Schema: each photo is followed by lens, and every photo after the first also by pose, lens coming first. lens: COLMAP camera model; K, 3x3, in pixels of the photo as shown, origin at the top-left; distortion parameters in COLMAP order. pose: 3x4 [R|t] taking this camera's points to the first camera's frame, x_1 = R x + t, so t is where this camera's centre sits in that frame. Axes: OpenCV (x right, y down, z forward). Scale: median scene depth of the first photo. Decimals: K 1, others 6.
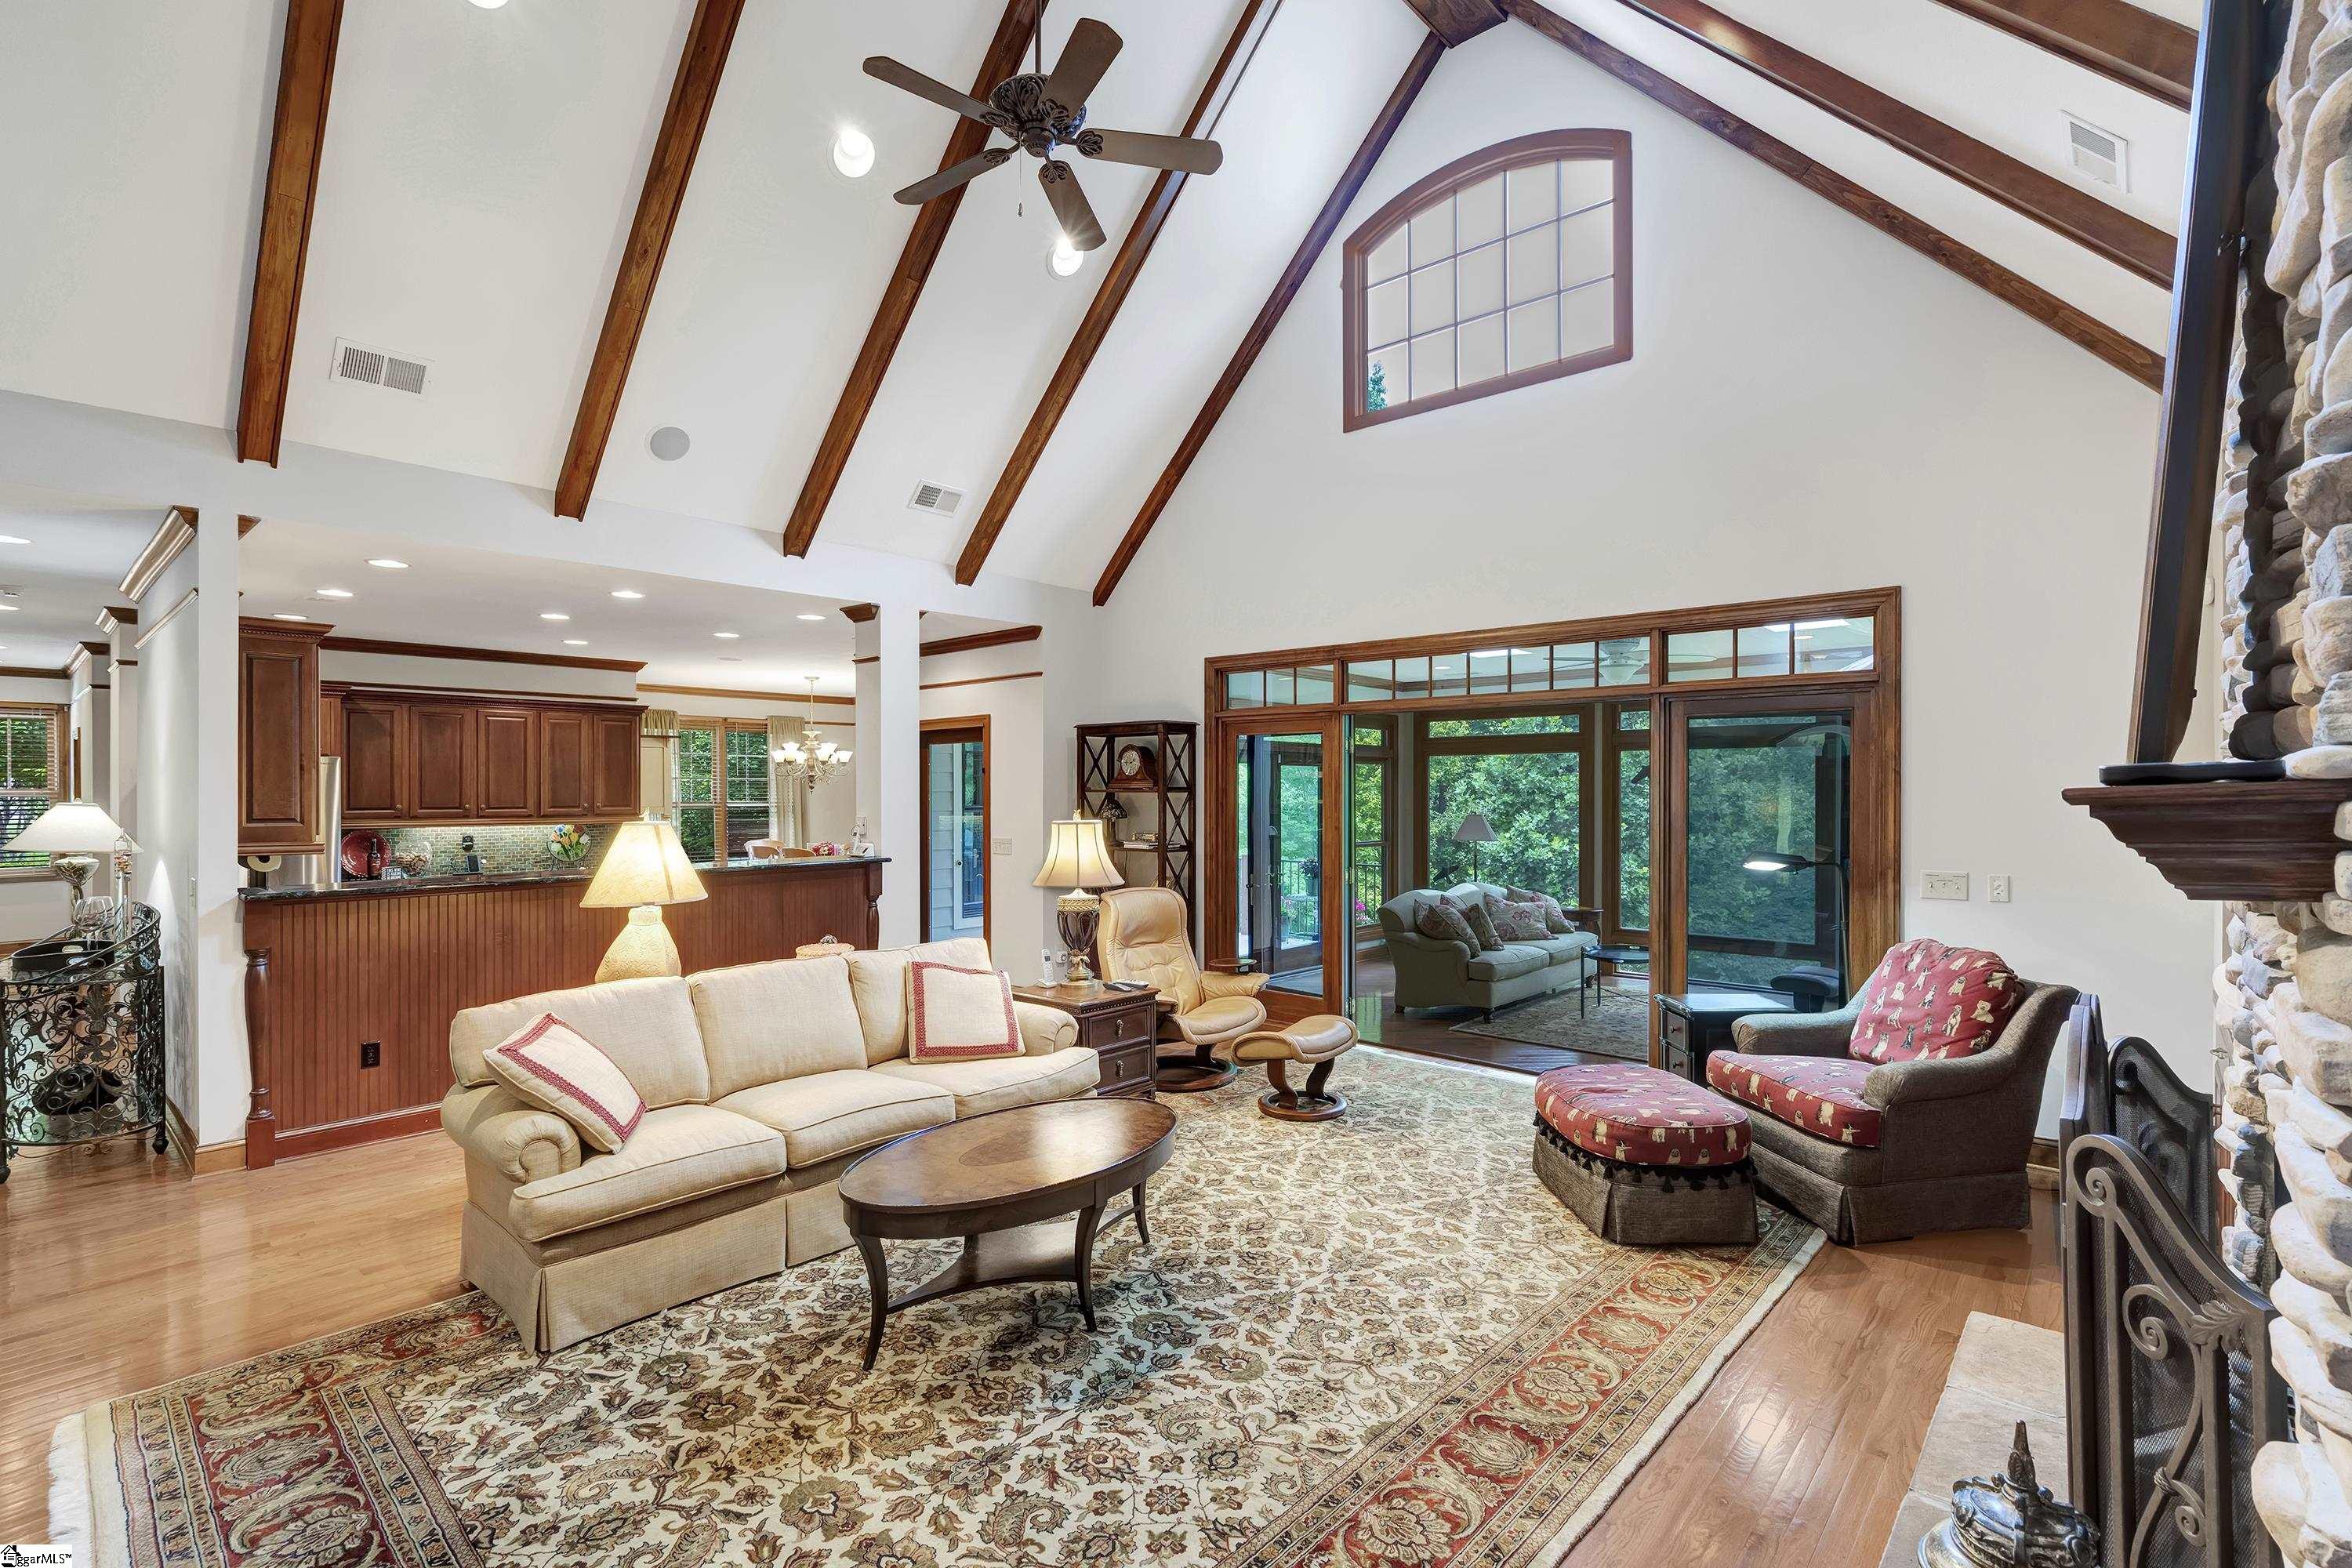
lens RADIAL K [[1073.7, 0, 1181.9], [0, 1073.7, 796.8], [0, 0, 1]] dist [-0.003867, -0.000354]
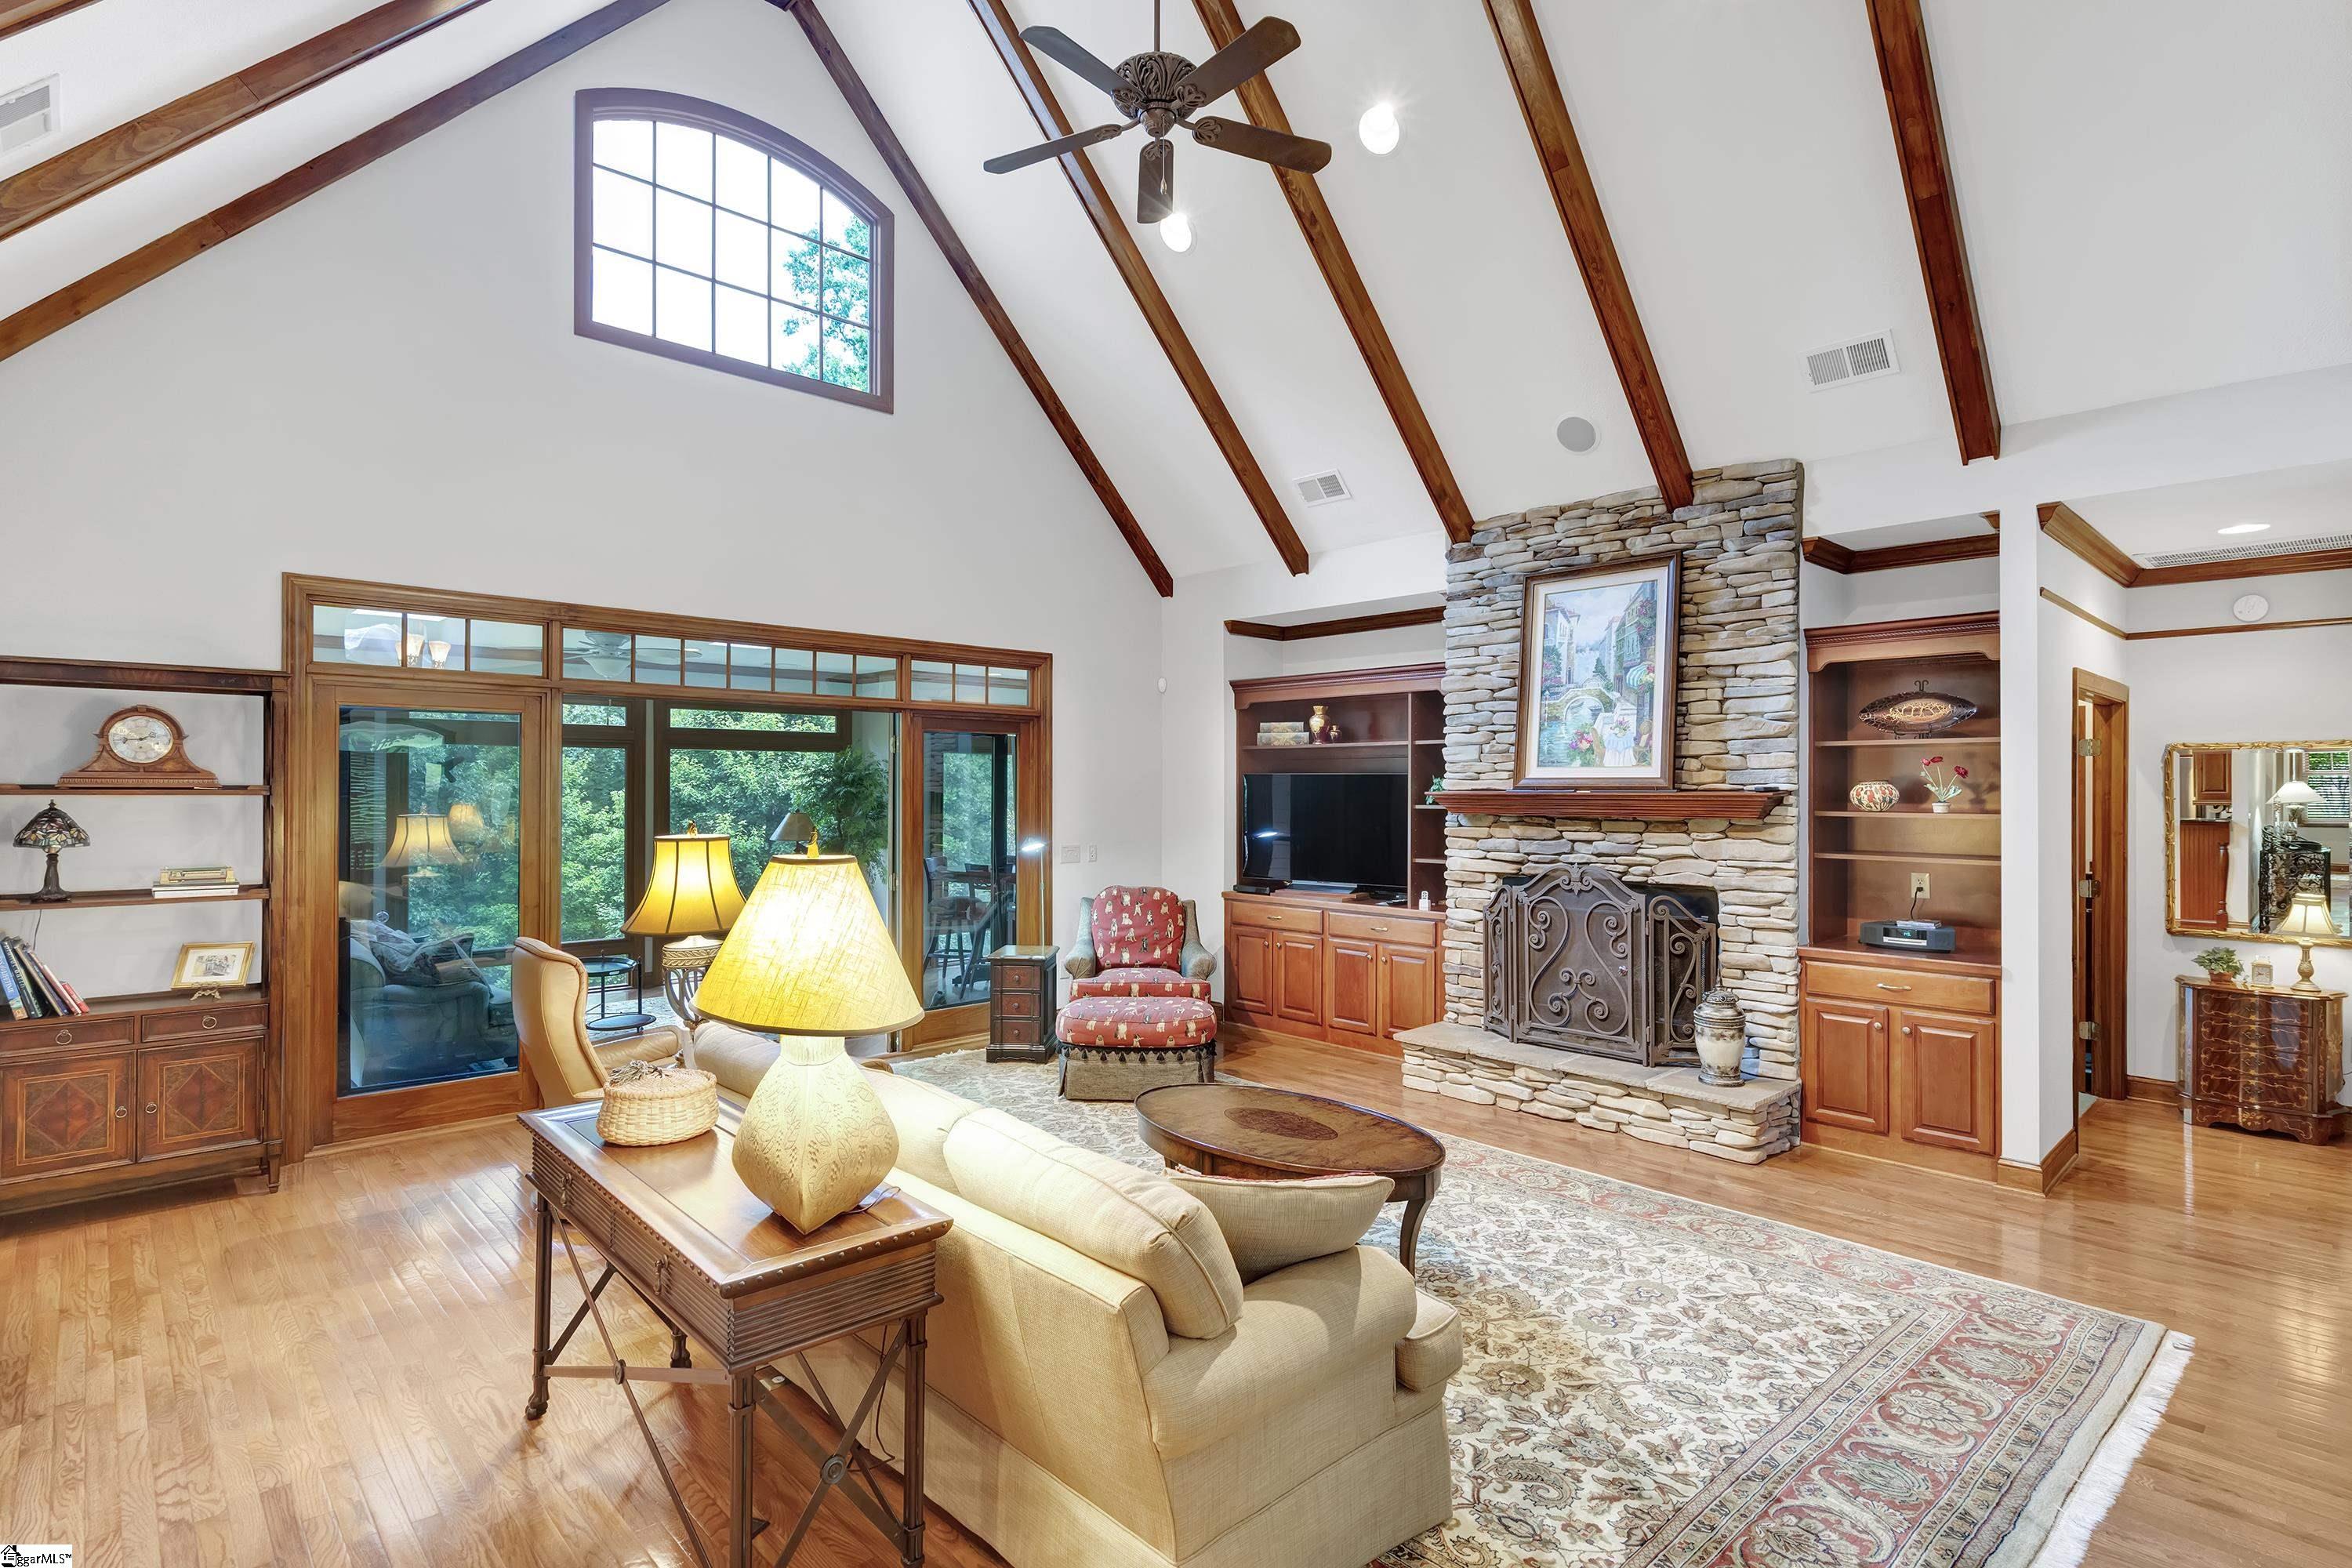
lens RADIAL K [[1149.8, 0, 1153.6], [0, 1149.8, 775.9], [0, 0, 1]] dist [0.005128, 0.001182]
pose [[0.090248, 0.011505, 0.995853, -0.545495], [0.003994, 0.999921, -0.011914, -0.004344], [-0.995911, 0.005053, 0.090195, 0.432402]]
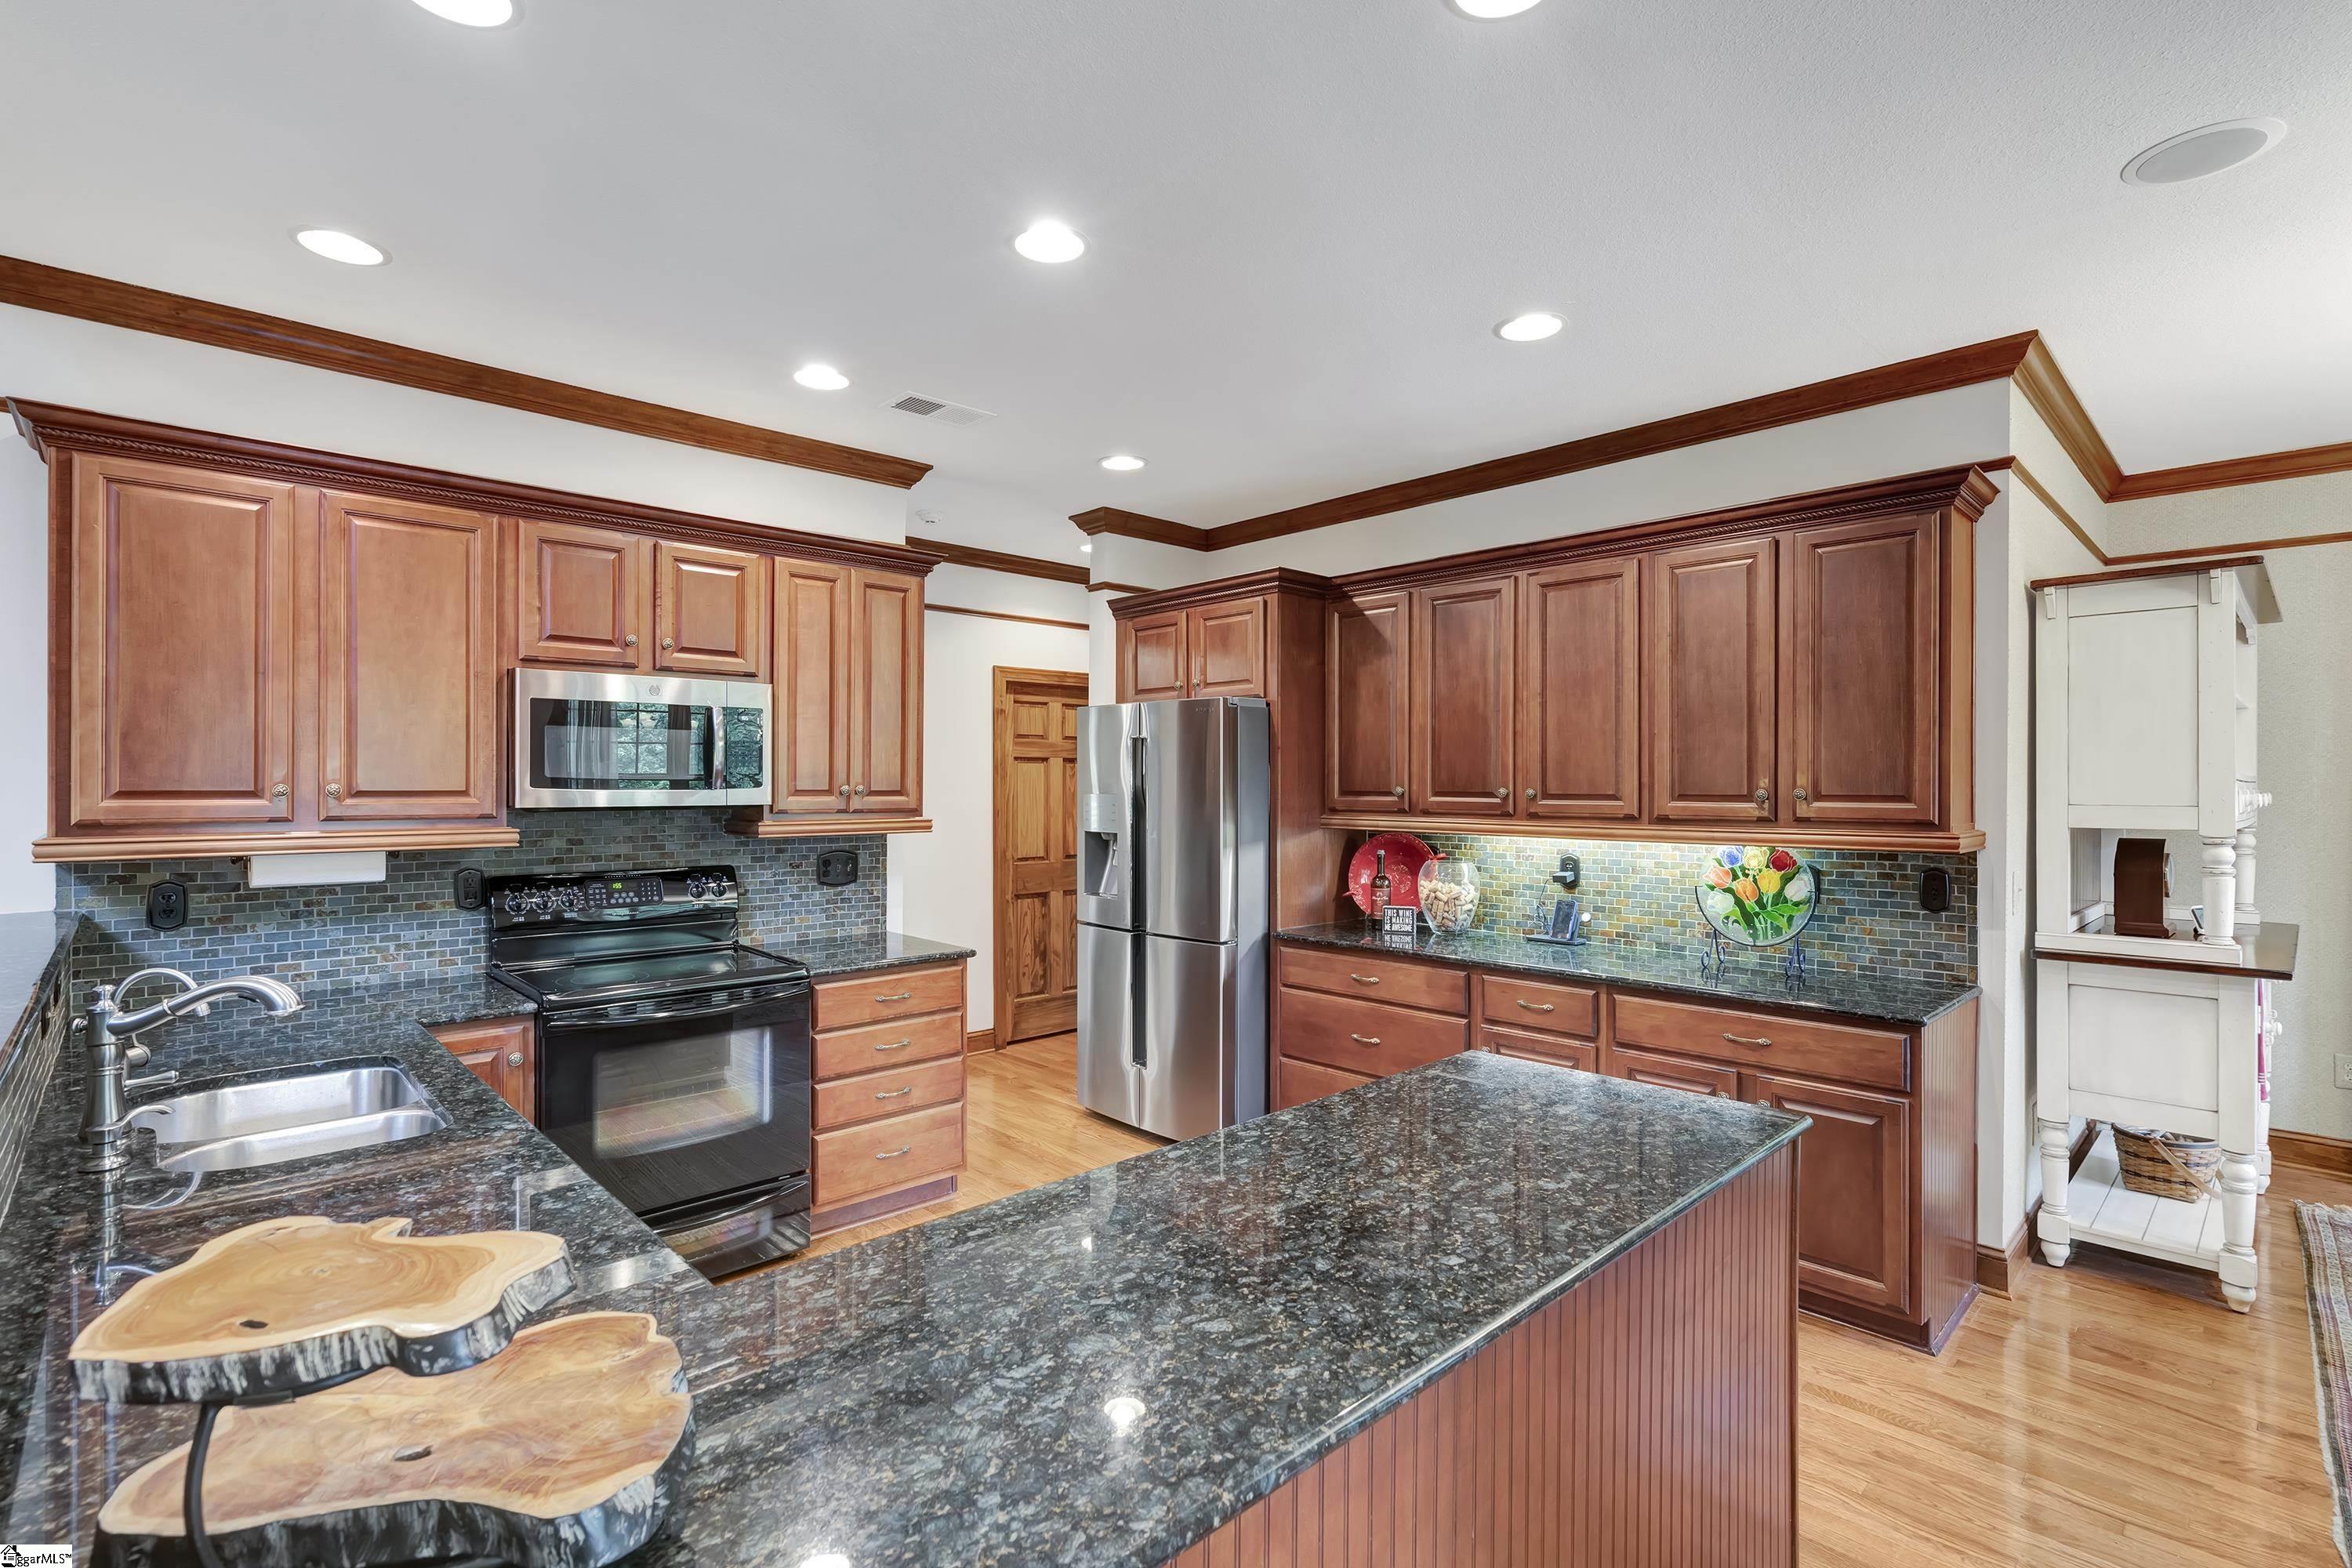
lens RADIAL K [[1073.7, 0, 1196.2], [0, 1073.7, 780.1], [0, 0, 1]] dist [-0.003867, -0.000354]
pose [[-0.046634, 0.006243, -0.998893, -0.221533], [-0.000153, 0.999980, 0.006257, 0.000831], [0.998912, 0.000445, -0.046633, 0.945727]]
